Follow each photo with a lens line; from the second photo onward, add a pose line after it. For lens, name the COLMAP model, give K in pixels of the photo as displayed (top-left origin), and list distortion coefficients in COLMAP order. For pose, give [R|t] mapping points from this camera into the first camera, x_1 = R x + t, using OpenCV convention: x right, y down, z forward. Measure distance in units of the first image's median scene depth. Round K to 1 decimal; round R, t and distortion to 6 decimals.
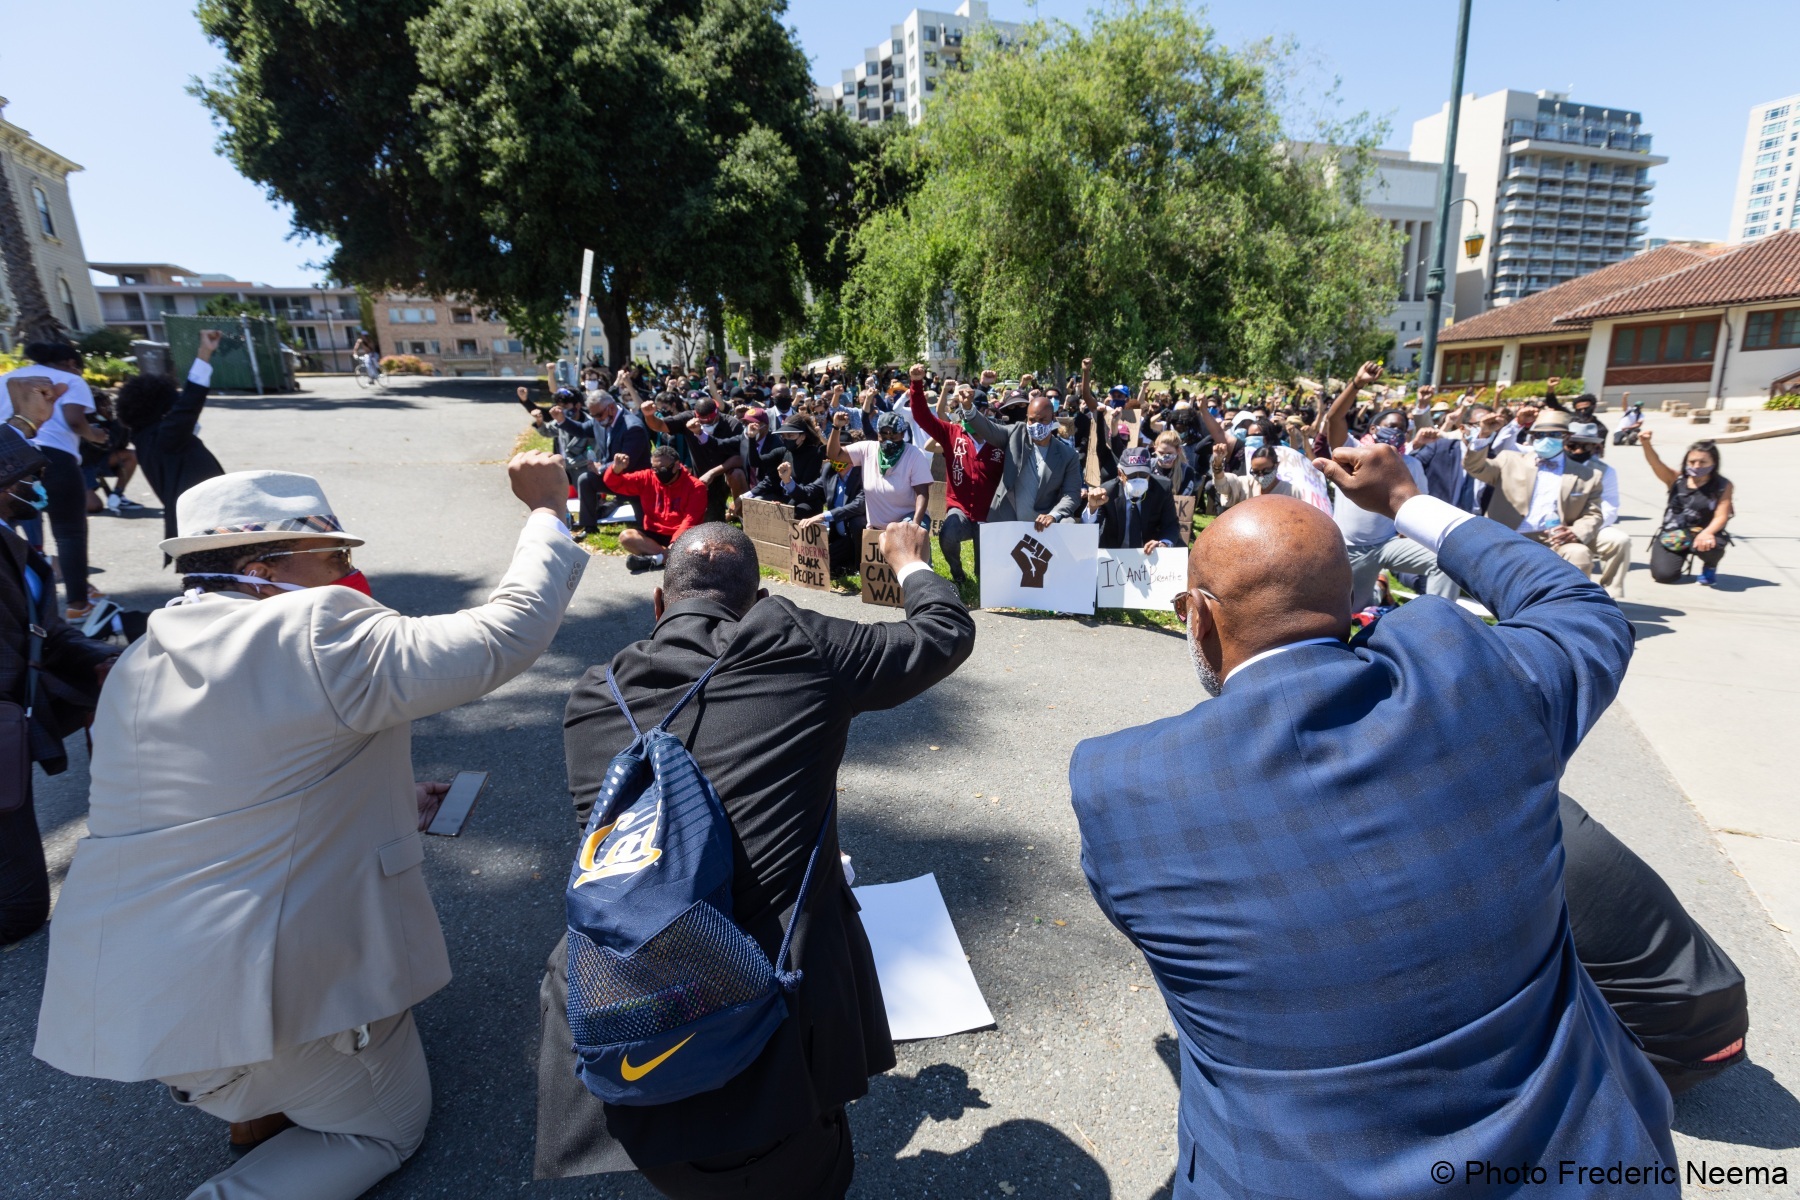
lens RADIAL K [[794.8, 0, 900.0], [0, 794.8, 600.0], [0, 0, 1]] dist [-0.002694, -0.000825]
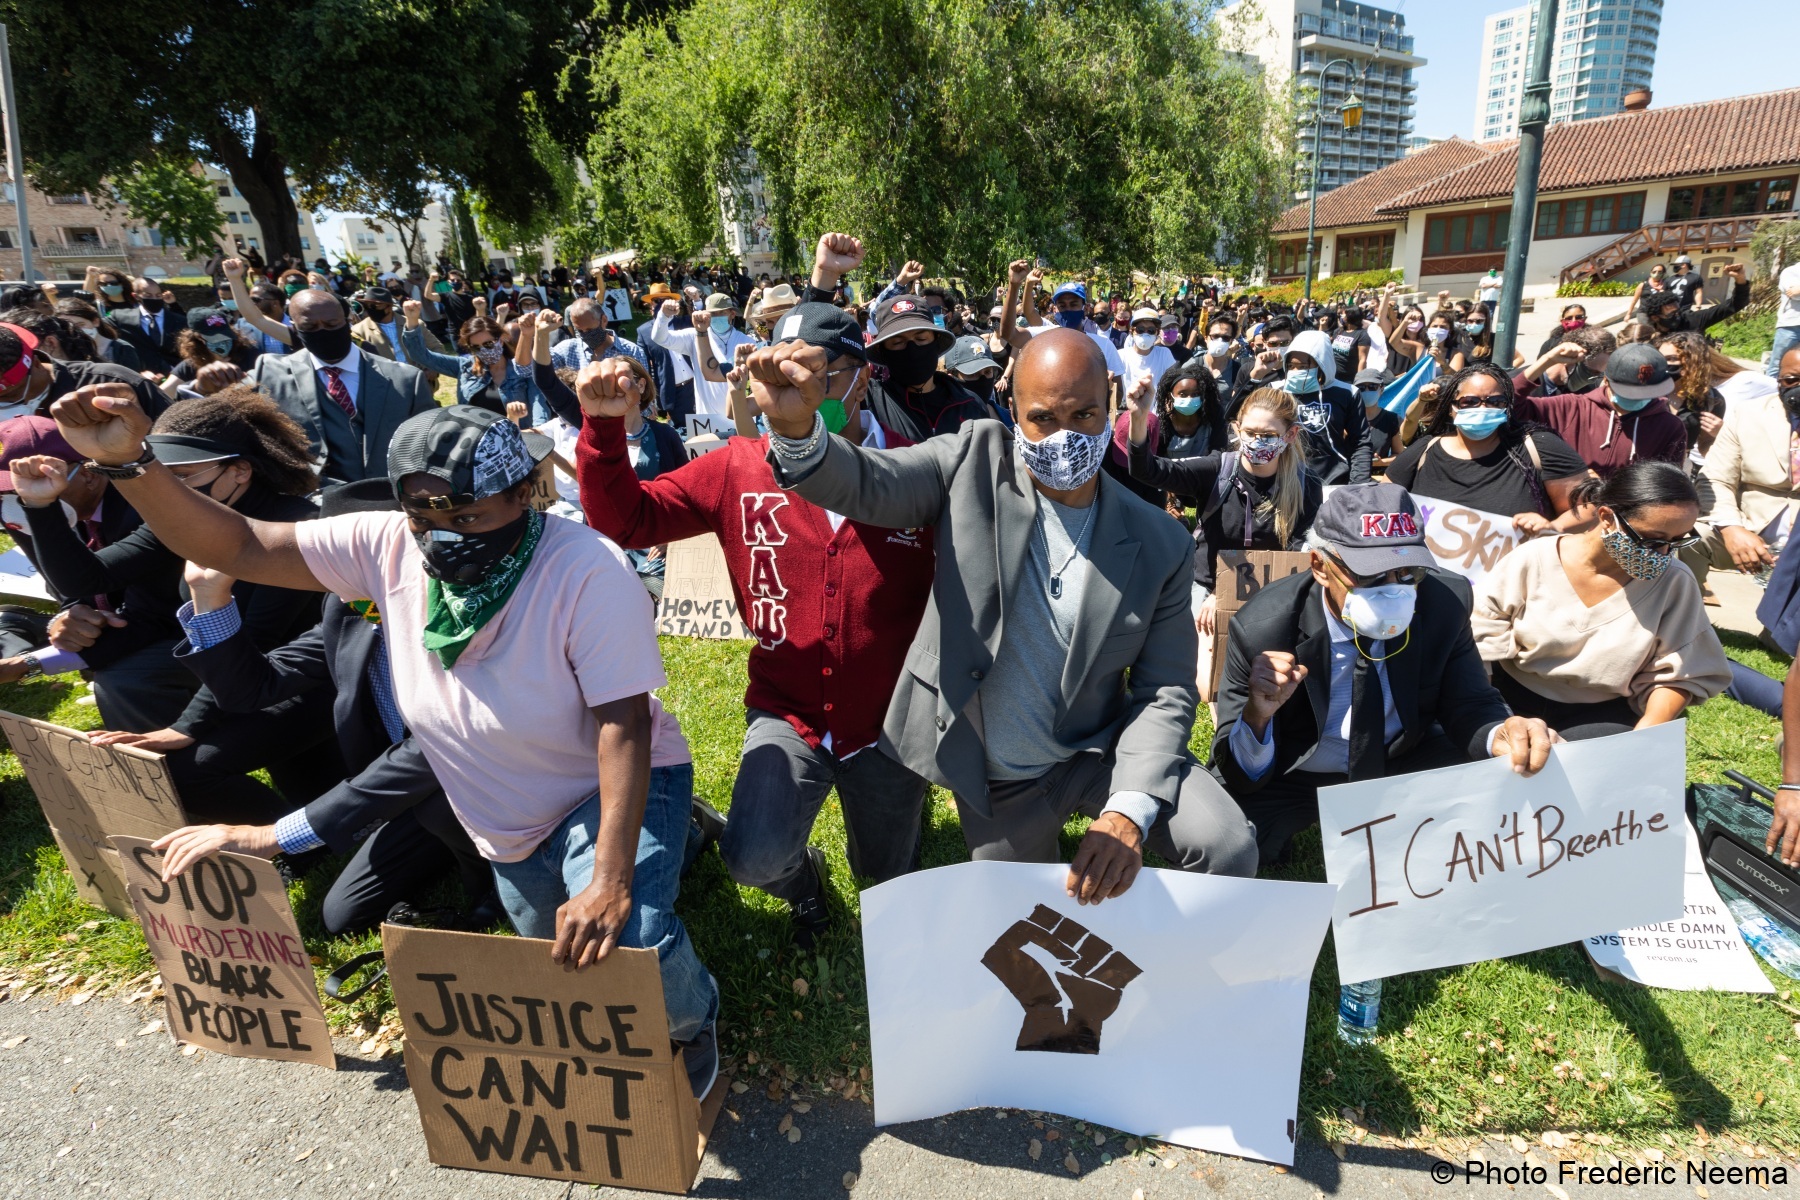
lens RADIAL K [[840.0, 0, 956.2], [0, 840.0, 562.4], [0, 0, 1]] dist [-0.000769, -0.000943]
pose [[0.963957, -0.094813, 0.248590, 0.017639], [0.080221, 0.994440, 0.068211, -0.051916], [-0.253675, -0.045810, 0.966204, 0.187482]]
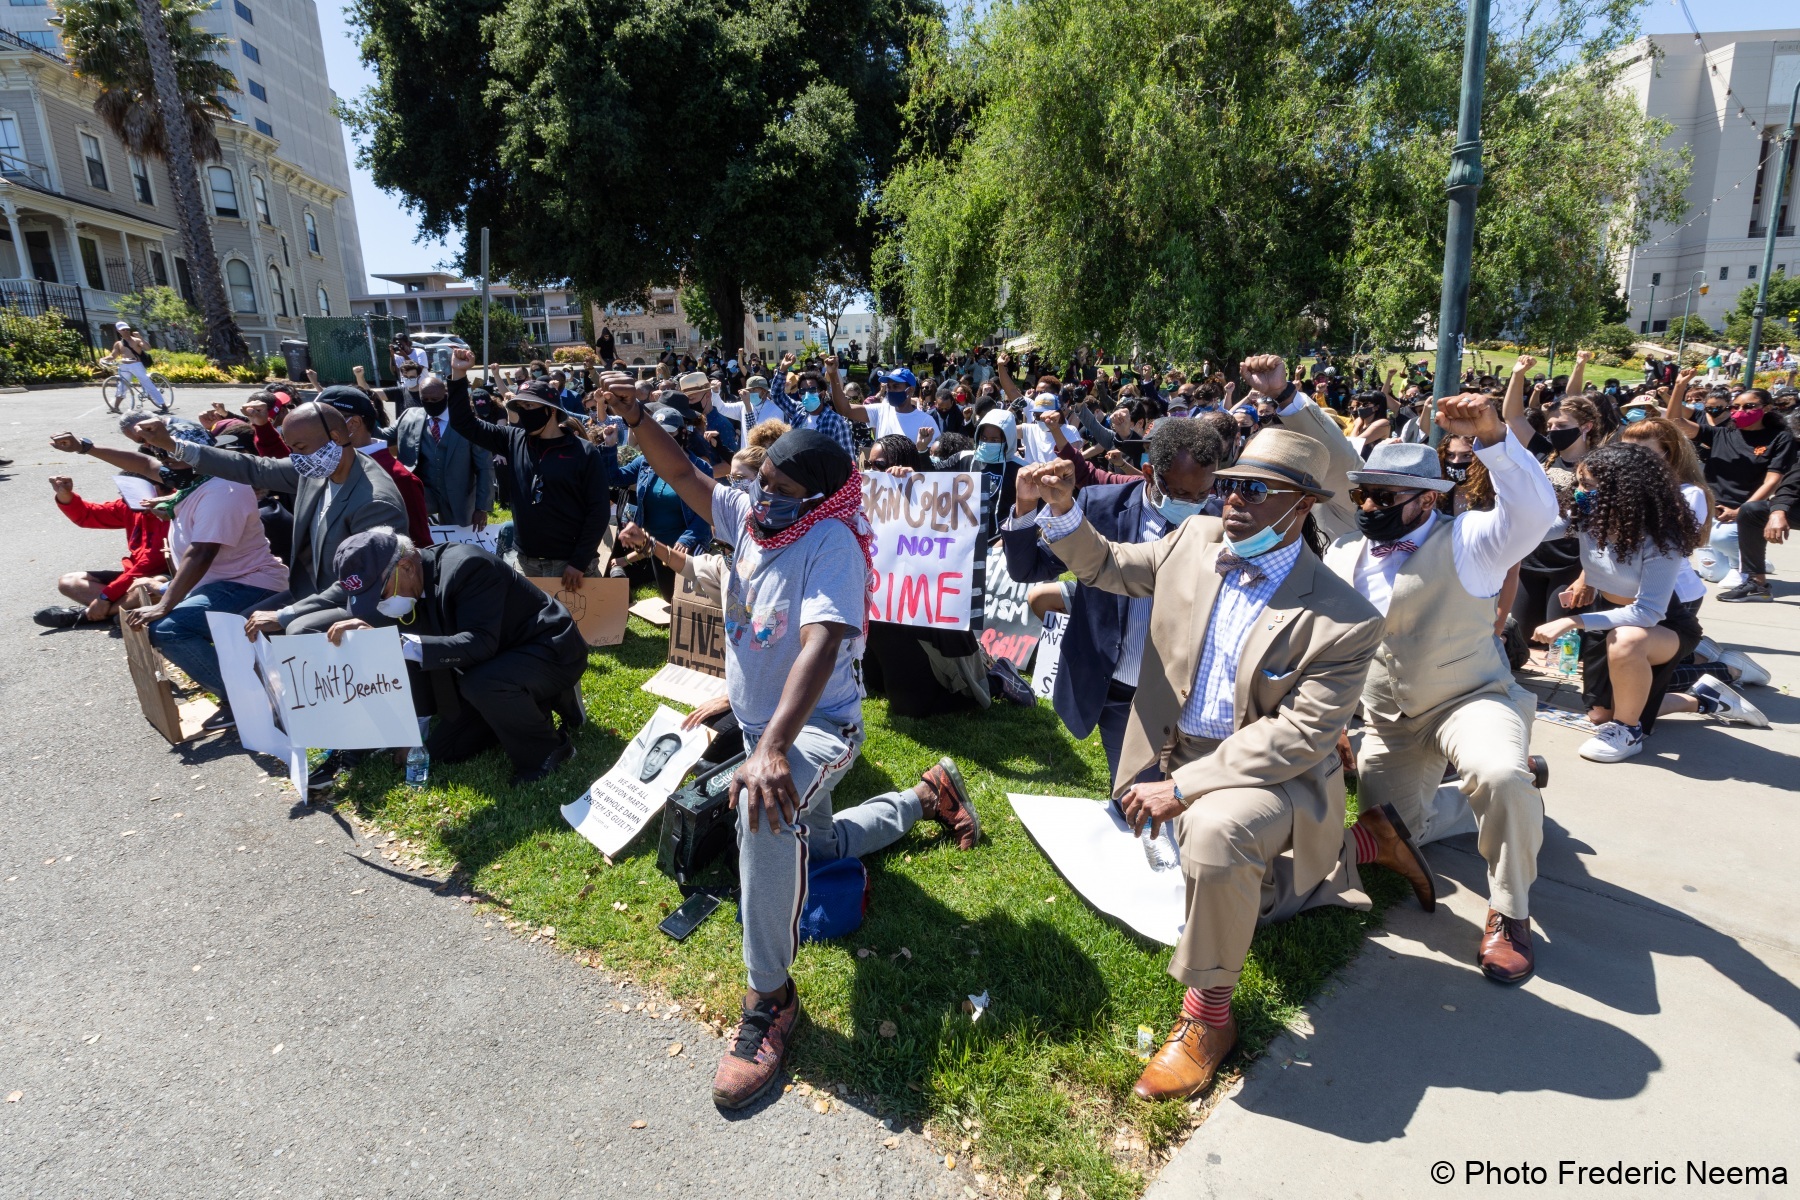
lens RADIAL K [[831.8, 0, 867.9], [0, 831.8, 573.9], [0, 0, 1]] dist [-0.001932, -0.000494]
pose [[0.954329, 0.052555, -0.294099, 0.186939], [-0.057966, 0.998271, -0.009706, -0.038596], [0.293080, 0.026310, 0.955726, 0.139583]]
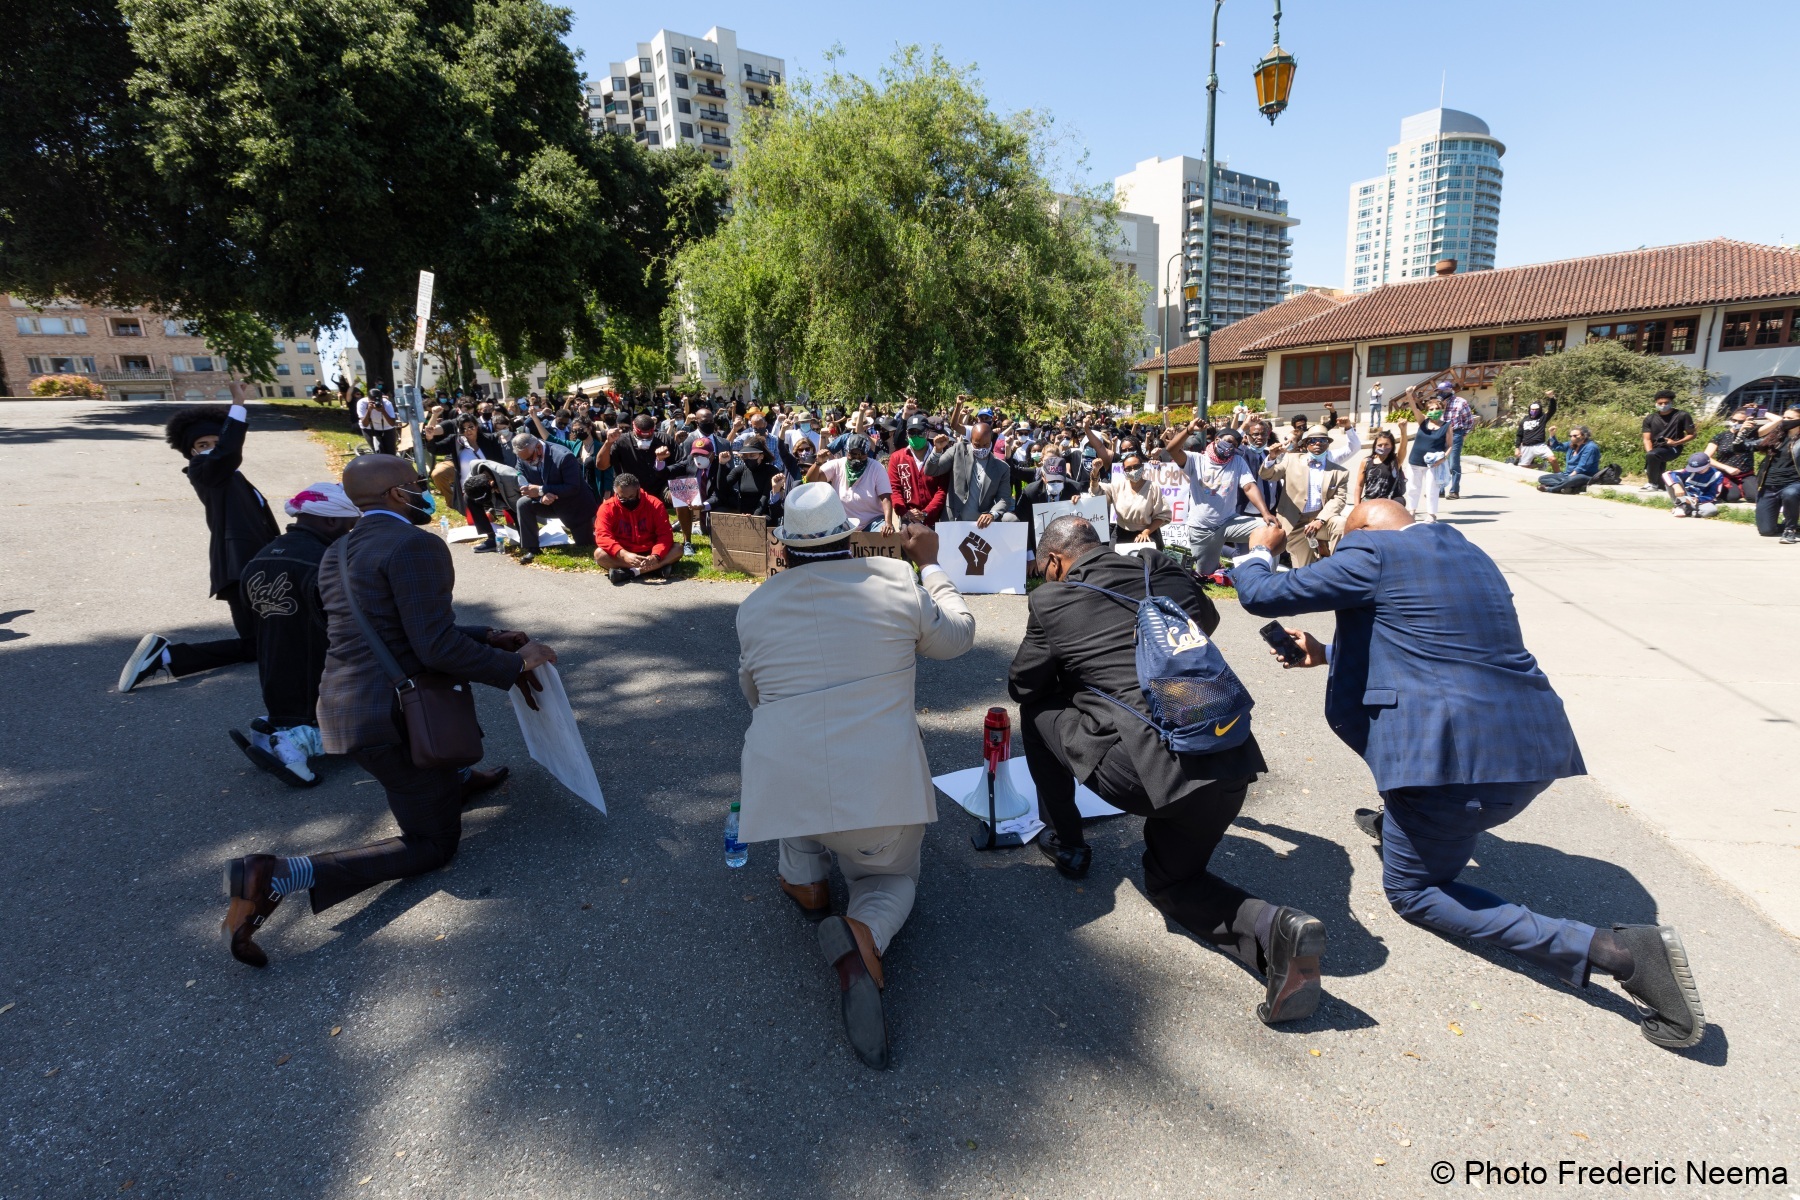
lens RADIAL K [[794.8, 0, 900.0], [0, 794.8, 600.0], [0, 0, 1]] dist [-0.002694, -0.000825]
pose [[0.959517, -0.071542, 0.272411, -0.076818], [0.078147, 0.996851, -0.013461, 0.008153], [-0.270591, 0.034204, 0.962087, -0.040309]]
